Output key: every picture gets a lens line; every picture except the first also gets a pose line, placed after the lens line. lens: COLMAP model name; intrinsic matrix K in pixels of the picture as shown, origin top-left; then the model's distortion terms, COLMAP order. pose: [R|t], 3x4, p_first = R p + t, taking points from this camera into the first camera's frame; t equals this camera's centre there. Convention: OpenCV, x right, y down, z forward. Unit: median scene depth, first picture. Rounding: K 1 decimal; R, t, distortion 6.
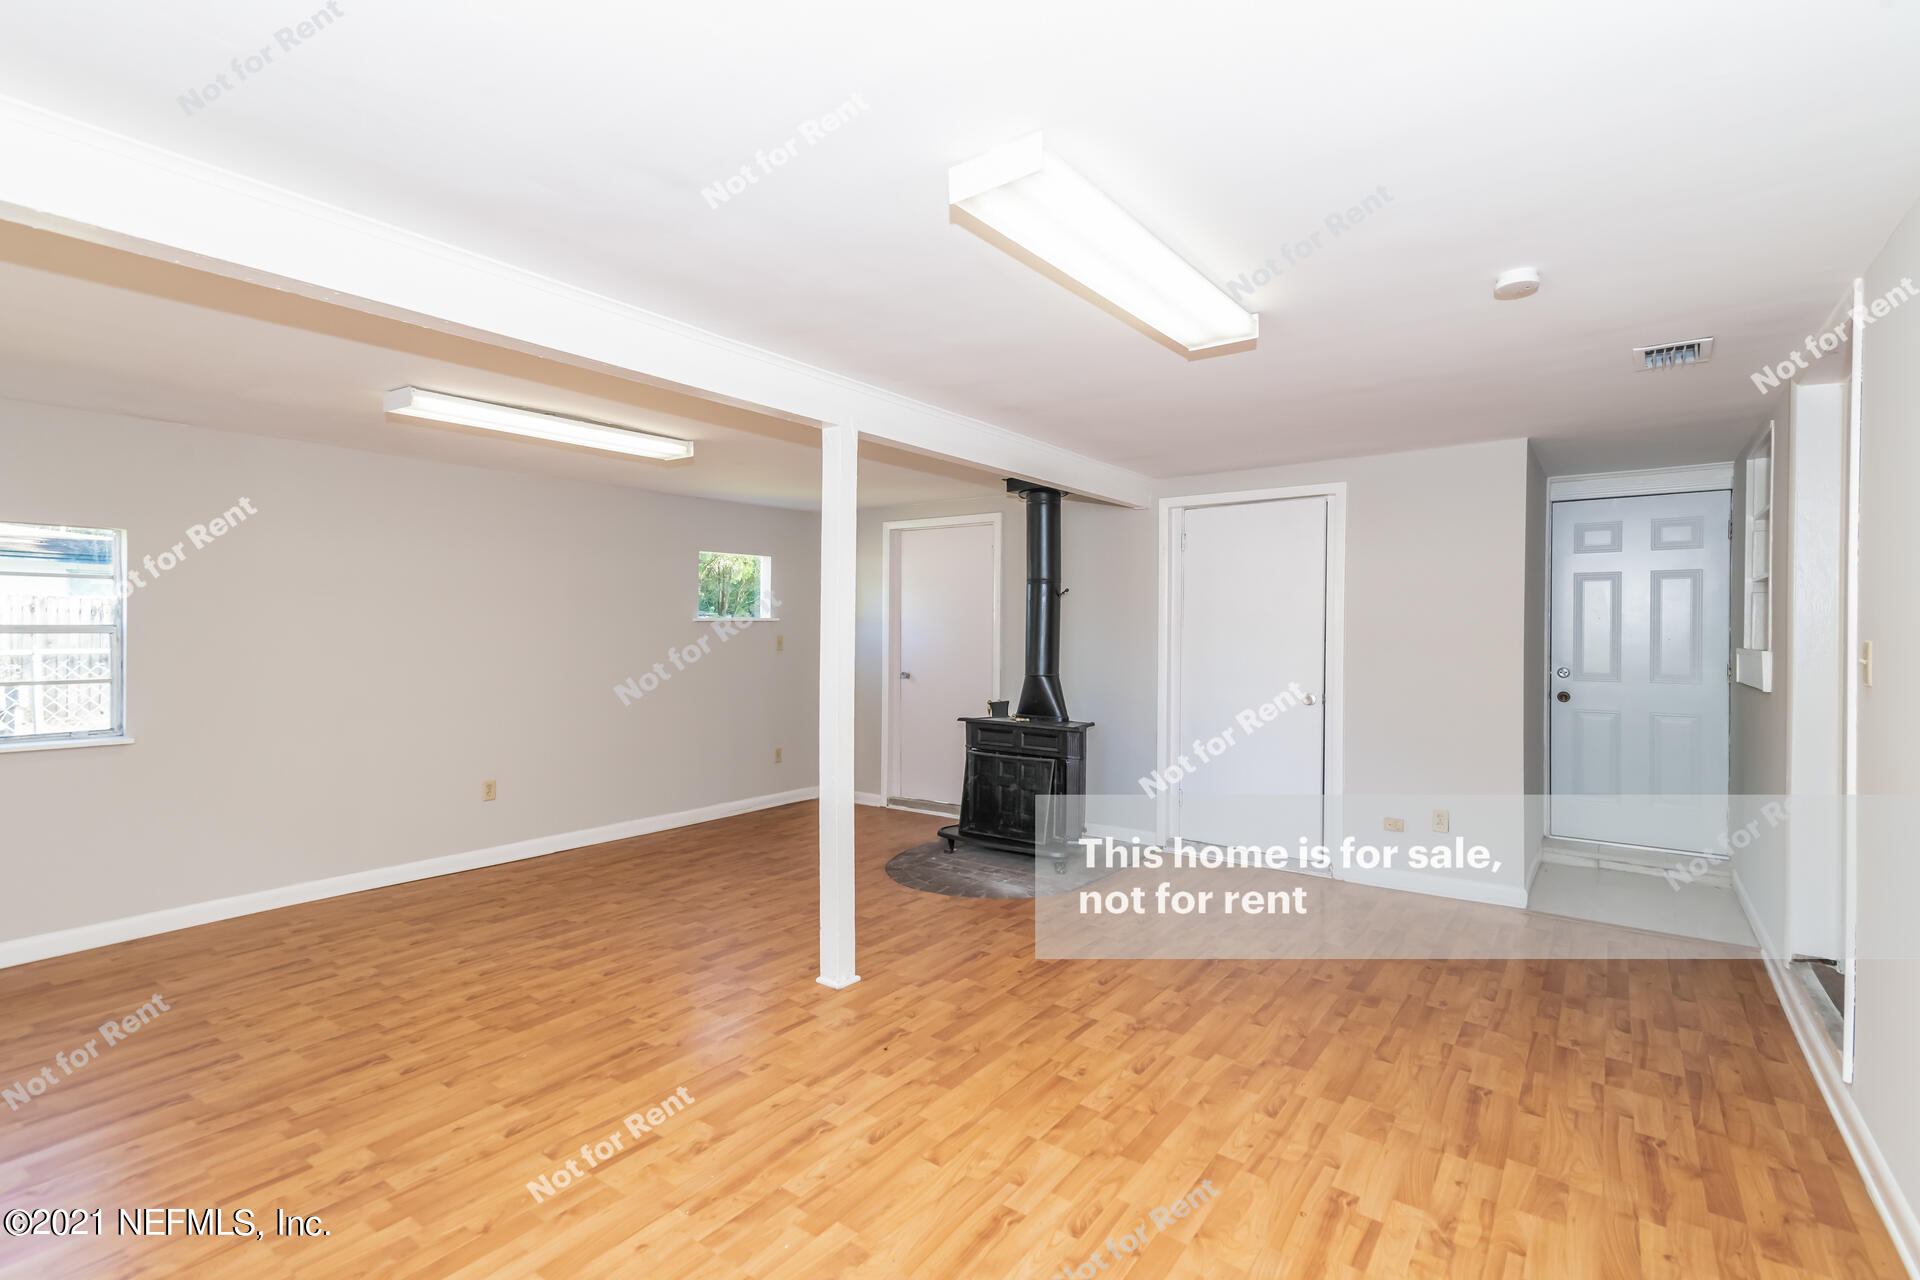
lens RADIAL K [[893.1, 0, 960.4], [0, 893.1, 618.1], [0, 0, 1]] dist [0.024515, -0.001682]
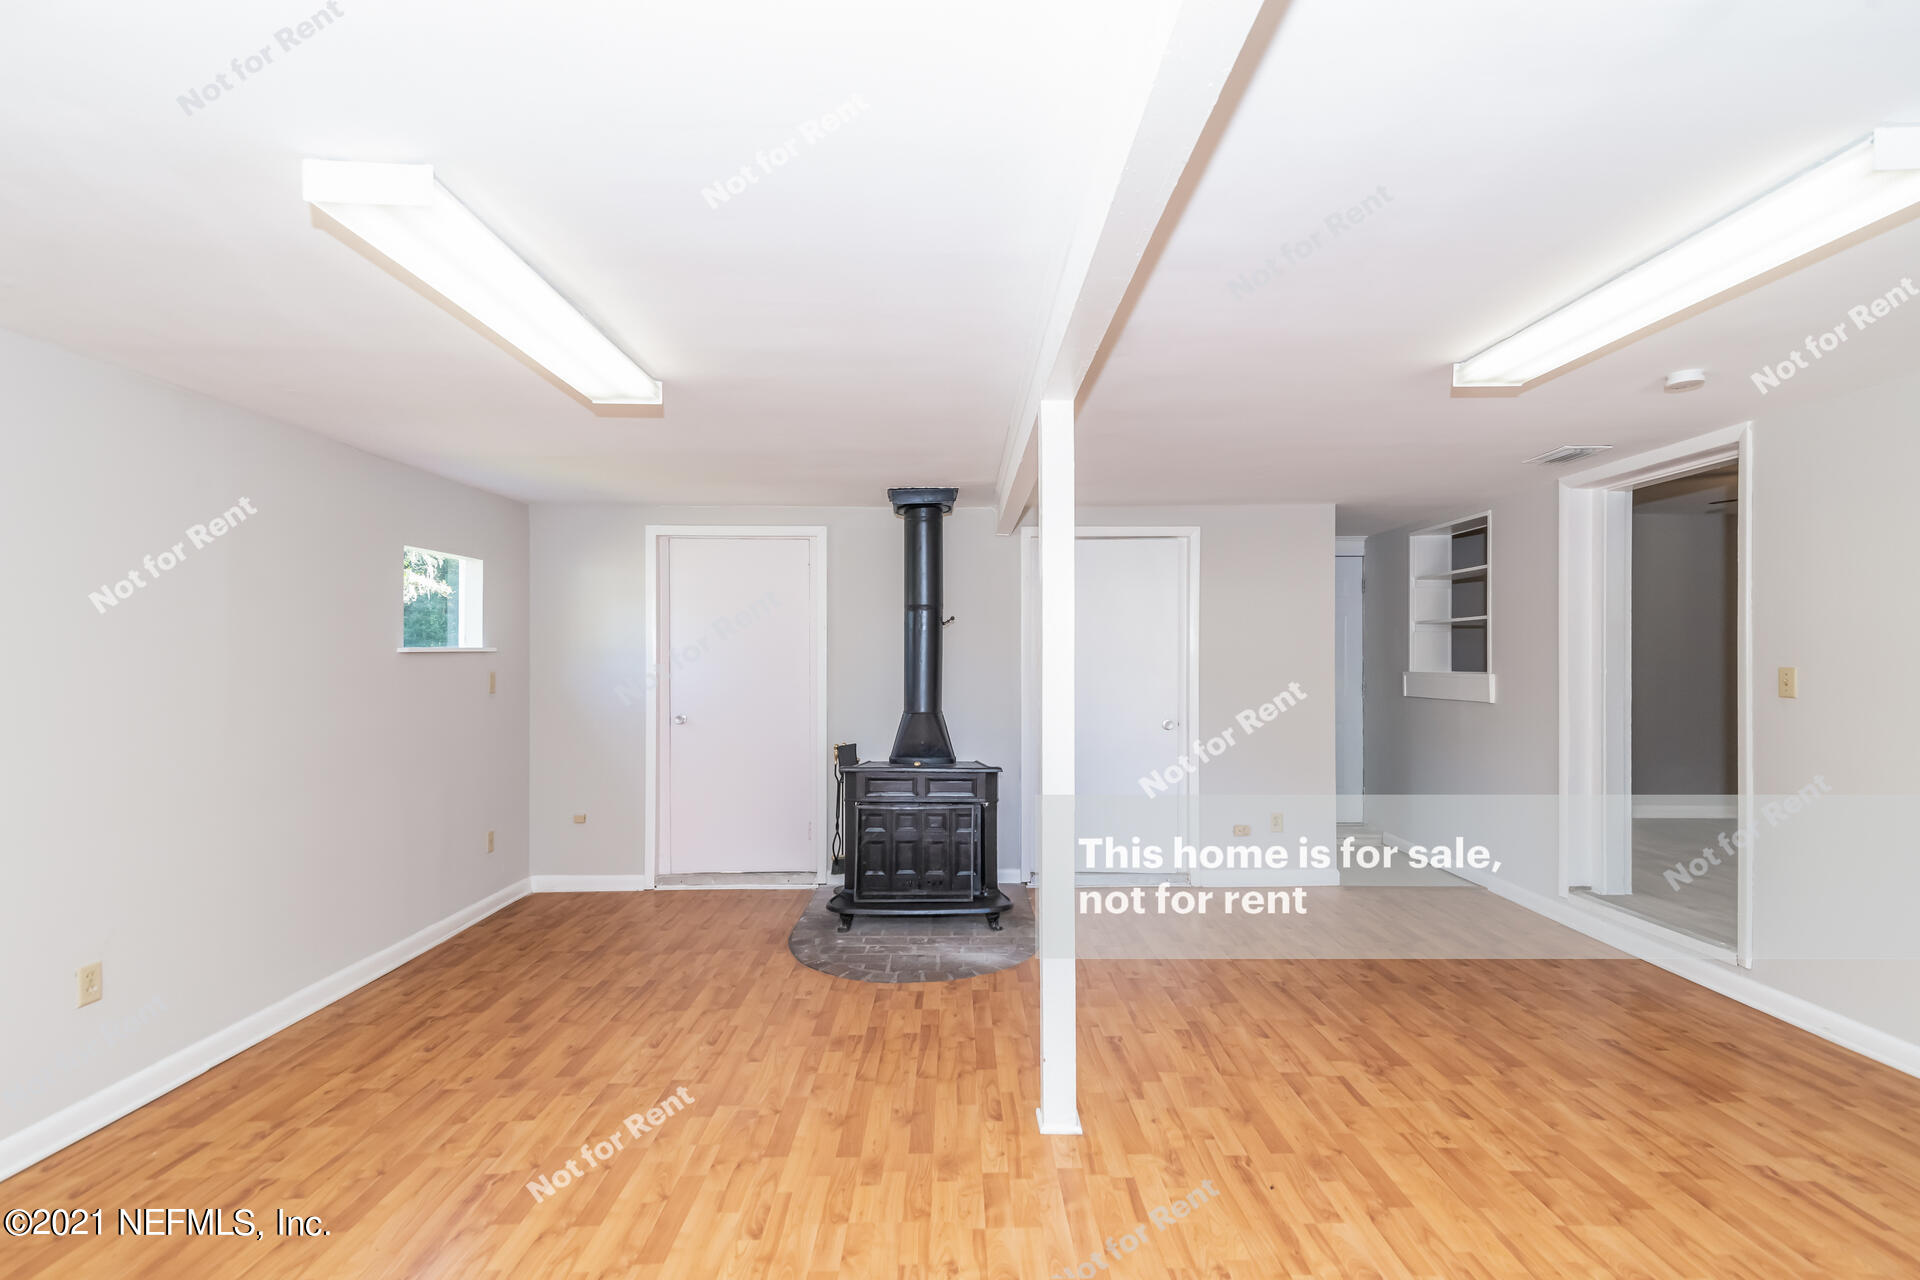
lens RADIAL K [[872.0, 0, 963.4], [0, 872.0, 663.4], [0, 0, 1]] dist [0.023330, -0.000462]
pose [[0.801685, -0.008468, 0.597687, -0.598000], [-0.003056, 0.999829, 0.018264, -0.002794], [-0.597739, -0.016468, 0.801521, 0.417339]]
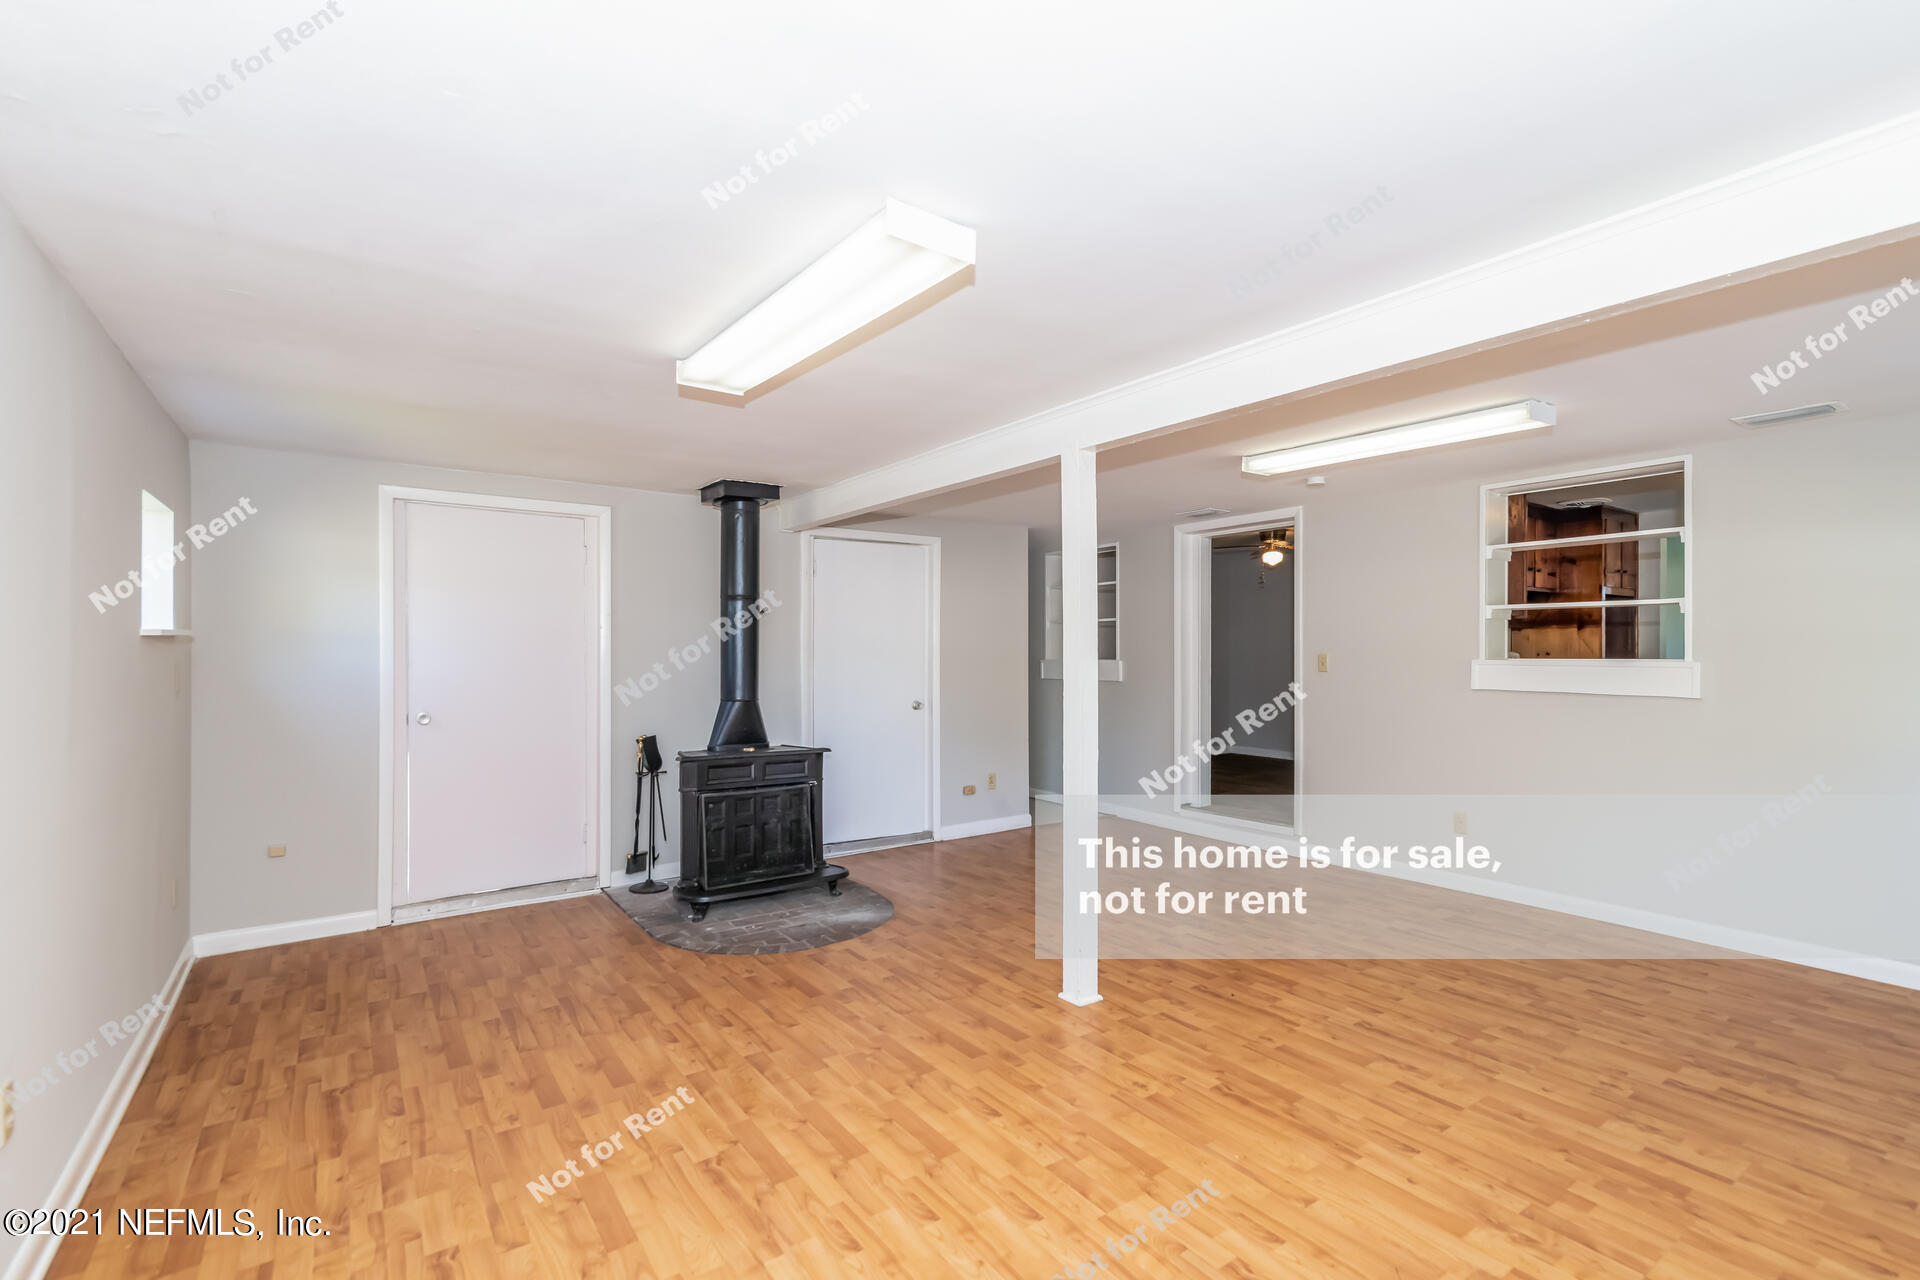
lens RADIAL K [[873.7, 0, 954.1], [0, 873.7, 652.3], [0, 0, 1]] dist [0.020769, 0.000181]
pose [[0.326237, -0.005006, 0.945275, -1.029497], [-0.010724, 0.999902, 0.008996, 0.005949], [-0.945227, -0.013072, 0.326151, 0.753727]]
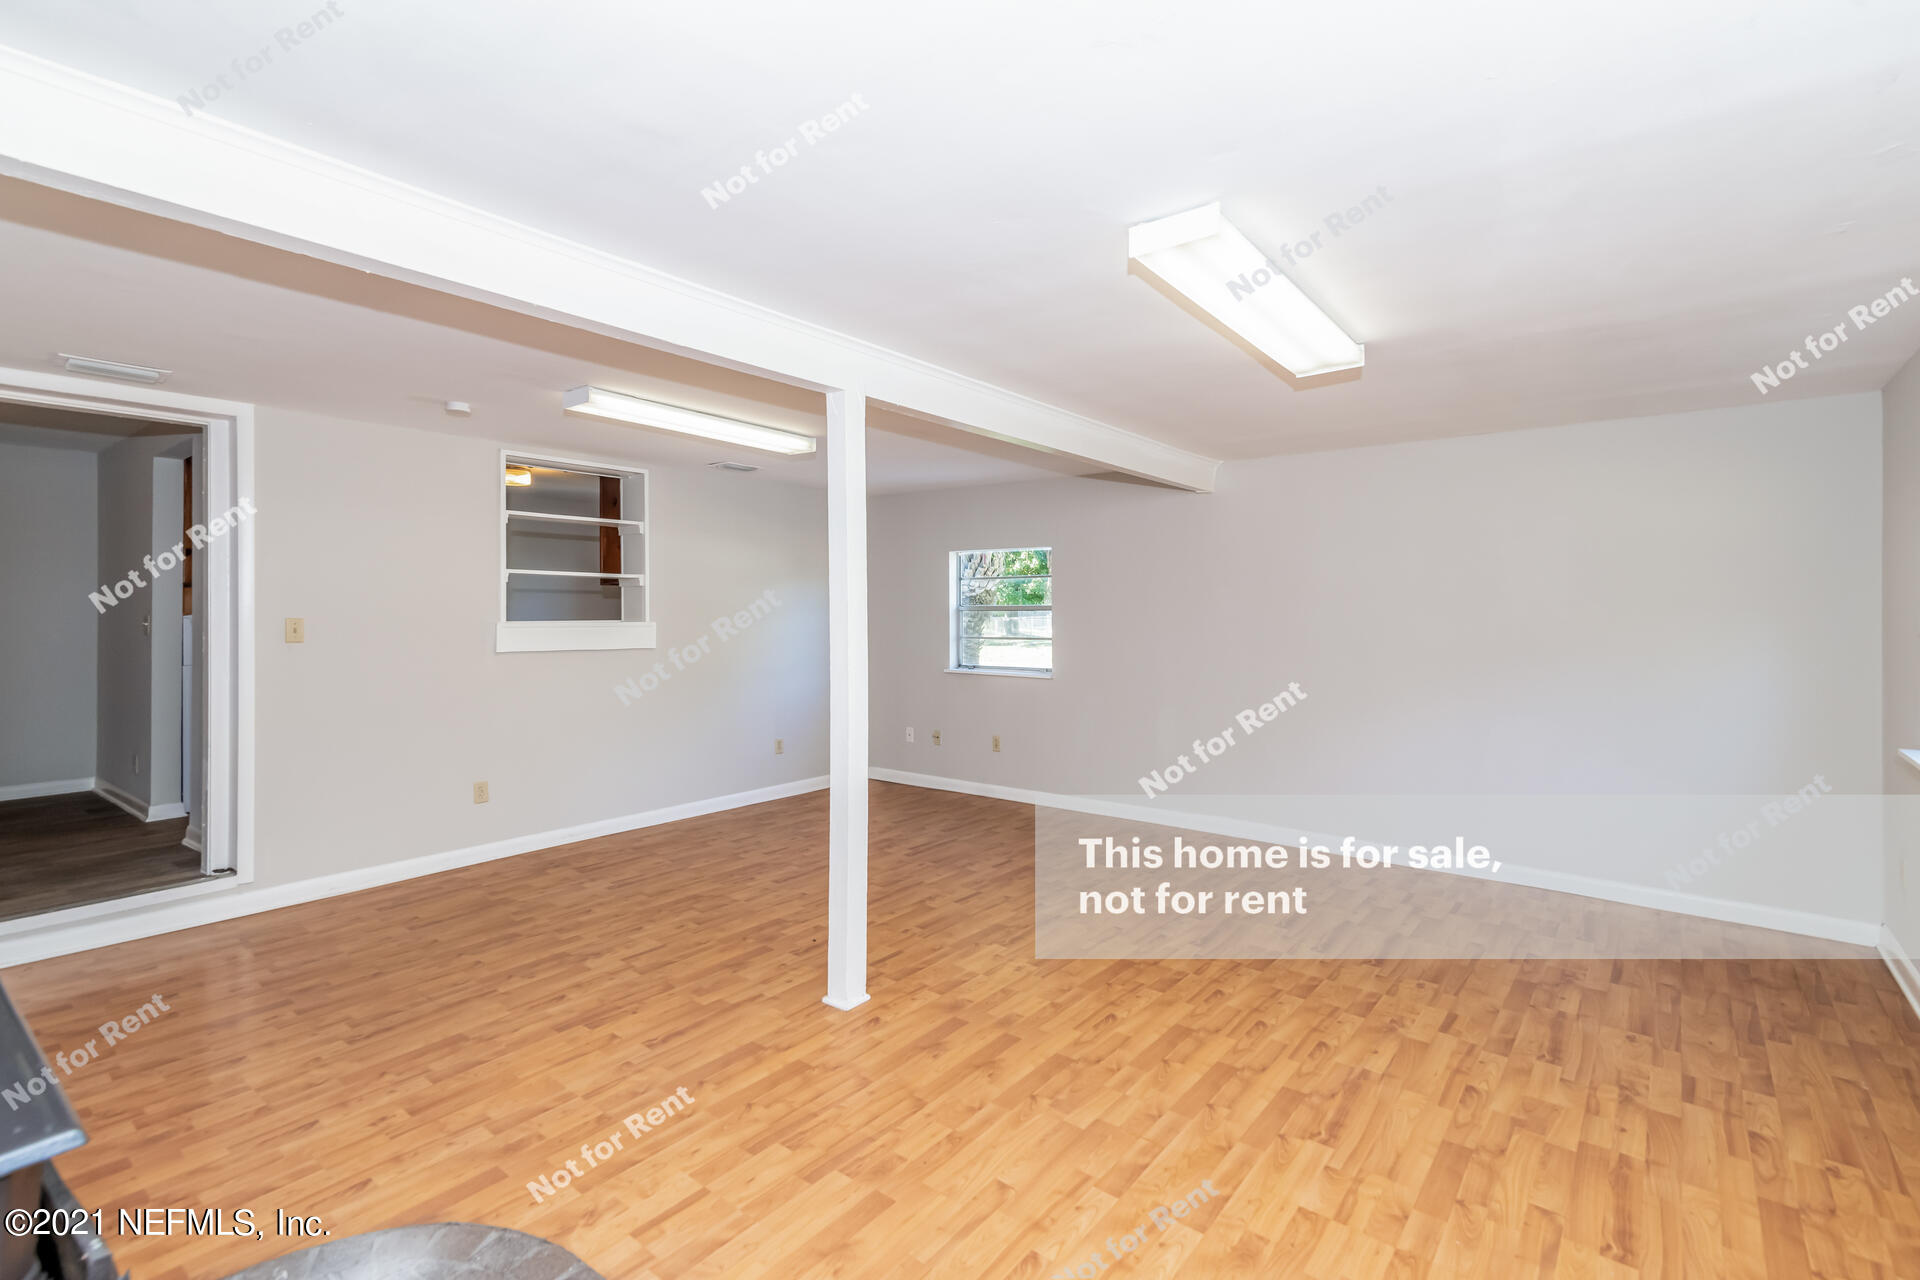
lens RADIAL K [[893.1, 0, 960.4], [0, 893.1, 618.1], [0, 0, 1]] dist [0.024515, -0.001682]
pose [[-0.999060, -0.002993, 0.043250, -0.267804], [-0.003311, 0.999968, -0.007282, 0.020884], [-0.043227, -0.007419, -0.999038, 1.759574]]
